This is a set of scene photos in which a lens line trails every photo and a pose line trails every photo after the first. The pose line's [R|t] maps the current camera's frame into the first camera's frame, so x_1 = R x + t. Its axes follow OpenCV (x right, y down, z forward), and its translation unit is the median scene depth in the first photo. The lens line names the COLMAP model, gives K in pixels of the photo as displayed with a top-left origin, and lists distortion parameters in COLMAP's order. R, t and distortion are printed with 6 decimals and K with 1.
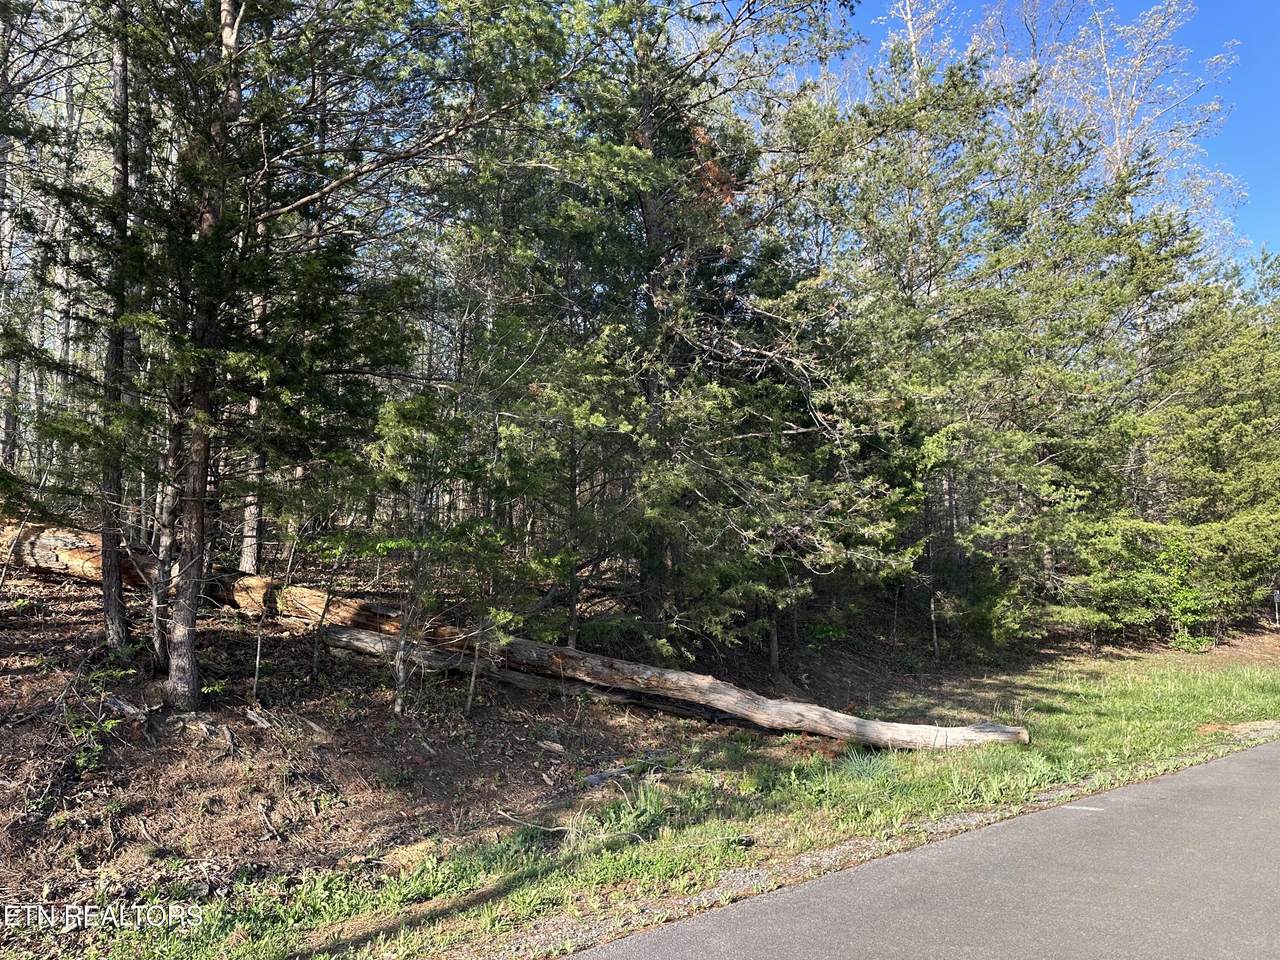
lens RADIAL K [[897.2, 0, 651.0], [0, 897.2, 473.5], [0, 0, 1]] dist [0.113527, -0.156178]
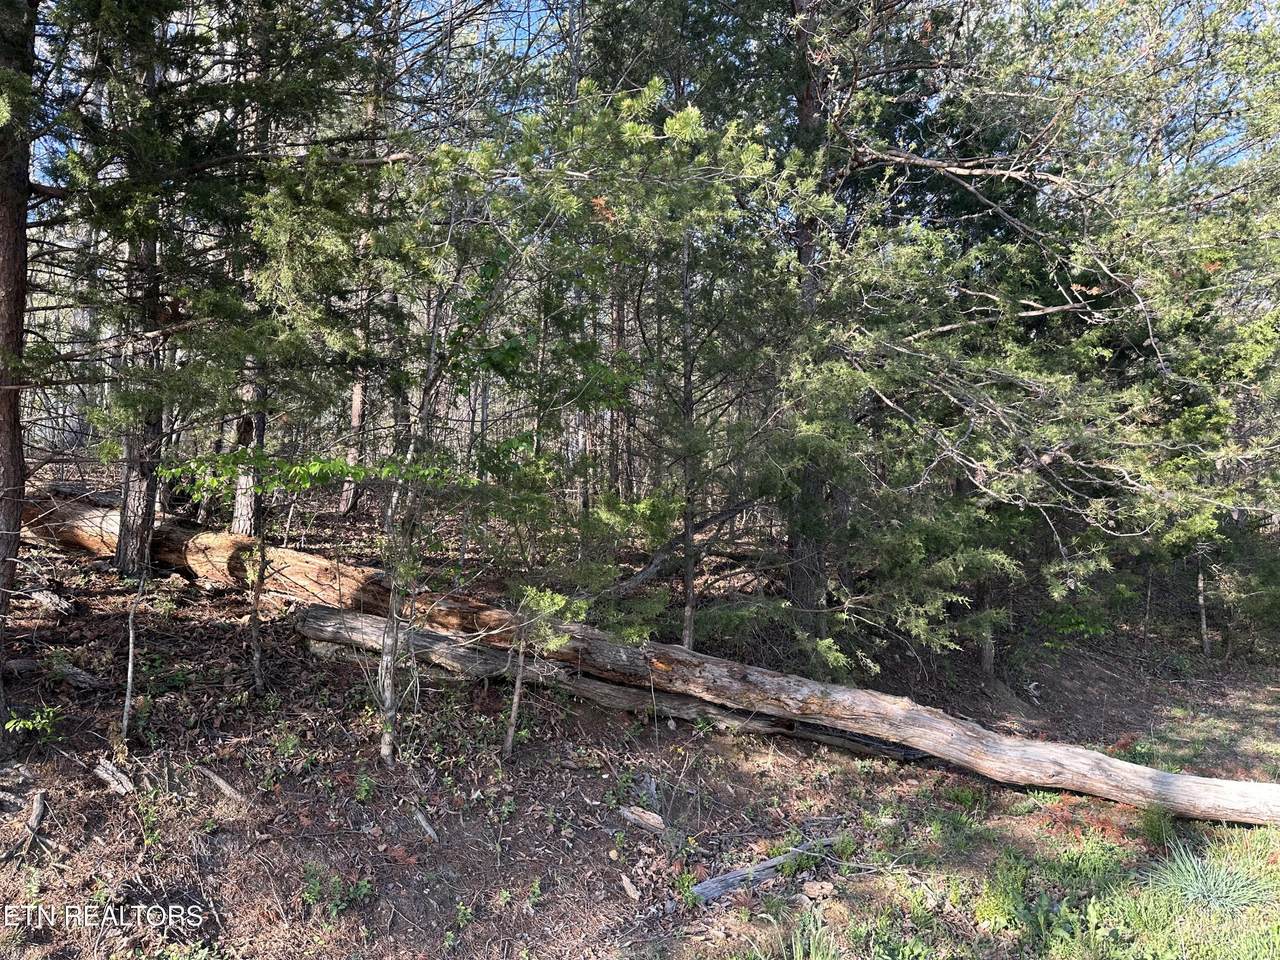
lens RADIAL K [[880.3, 0, 634.0], [0, 880.3, 478.0], [0, 0, 1]] dist [0.090829, -0.105533]
pose [[0.982933, -0.005936, -0.183869, -0.005648], [0.013103, 0.999200, 0.037793, 0.051465], [0.183497, -0.039558, 0.982224, 0.404131]]
